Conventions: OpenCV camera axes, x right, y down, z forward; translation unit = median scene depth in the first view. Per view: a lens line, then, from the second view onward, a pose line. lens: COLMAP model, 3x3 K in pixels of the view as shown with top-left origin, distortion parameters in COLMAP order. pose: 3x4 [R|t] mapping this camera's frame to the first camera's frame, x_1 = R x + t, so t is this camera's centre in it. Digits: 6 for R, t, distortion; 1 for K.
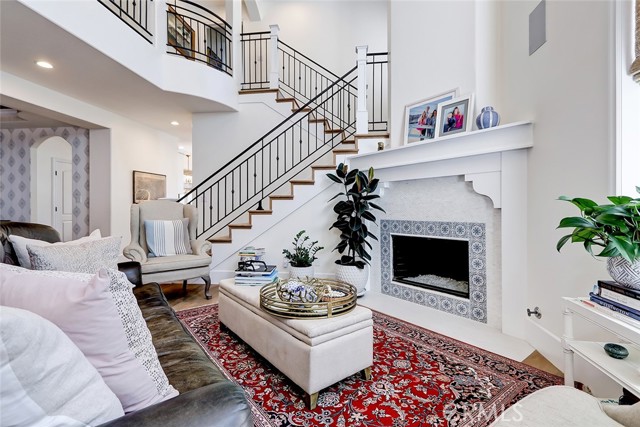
lens RADIAL K [[306.8, 0, 303.7], [0, 306.8, 205.7], [0, 0, 1]] dist [0.001584, 0.000379]
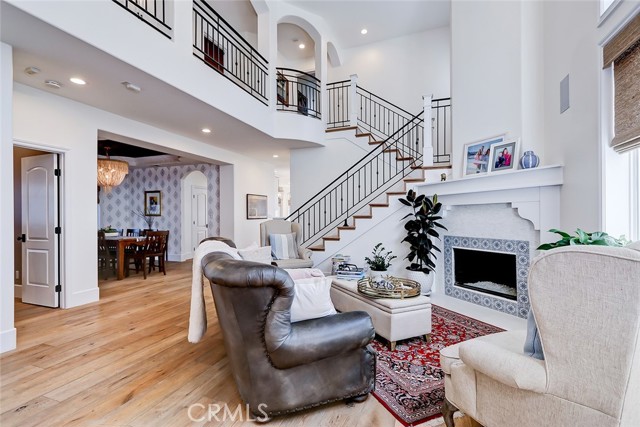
lens RADIAL K [[298.2, 0, 311.1], [0, 298.2, 211.1], [0, 0, 1]] dist [-0.002338, -0.000011]
pose [[0.979289, -0.001201, -0.202462, -0.032797], [-0.000690, 0.999957, -0.009267, -0.043226], [0.202464, 0.009215, 0.979246, -0.304648]]
